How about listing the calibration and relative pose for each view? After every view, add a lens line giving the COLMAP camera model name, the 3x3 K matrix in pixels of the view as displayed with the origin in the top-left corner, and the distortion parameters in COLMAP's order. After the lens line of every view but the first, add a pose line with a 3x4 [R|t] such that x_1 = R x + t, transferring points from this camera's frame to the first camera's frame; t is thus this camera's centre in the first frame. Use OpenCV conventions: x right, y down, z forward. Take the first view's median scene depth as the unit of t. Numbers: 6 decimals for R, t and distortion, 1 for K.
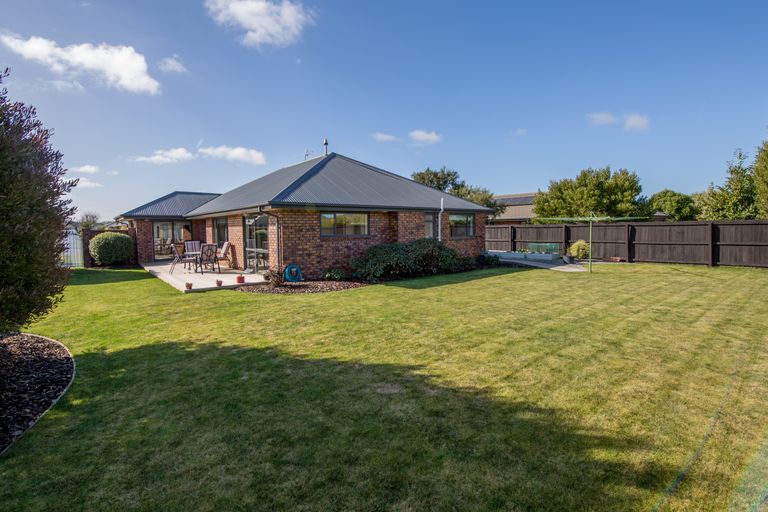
lens RADIAL K [[363.0, 0, 383.3], [0, 363.0, 253.0], [0, 0, 1]] dist [-0.021574, -0.000456]
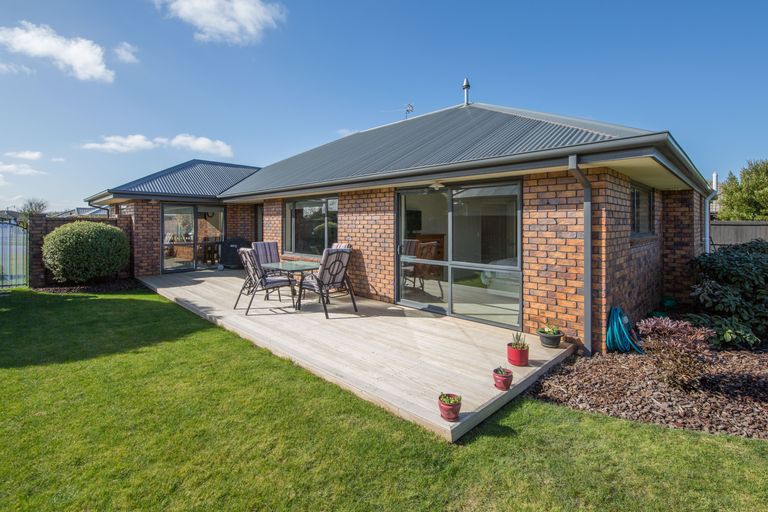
lens RADIAL K [[363.0, 0, 388.1], [0, 363.0, 232.5], [0, 0, 1]] dist [-0.021574, -0.000456]
pose [[0.993596, 0.011138, 0.112439, -0.356698], [-0.005404, 0.998675, -0.051178, -0.016144], [-0.112860, 0.050243, 0.992340, 0.400763]]
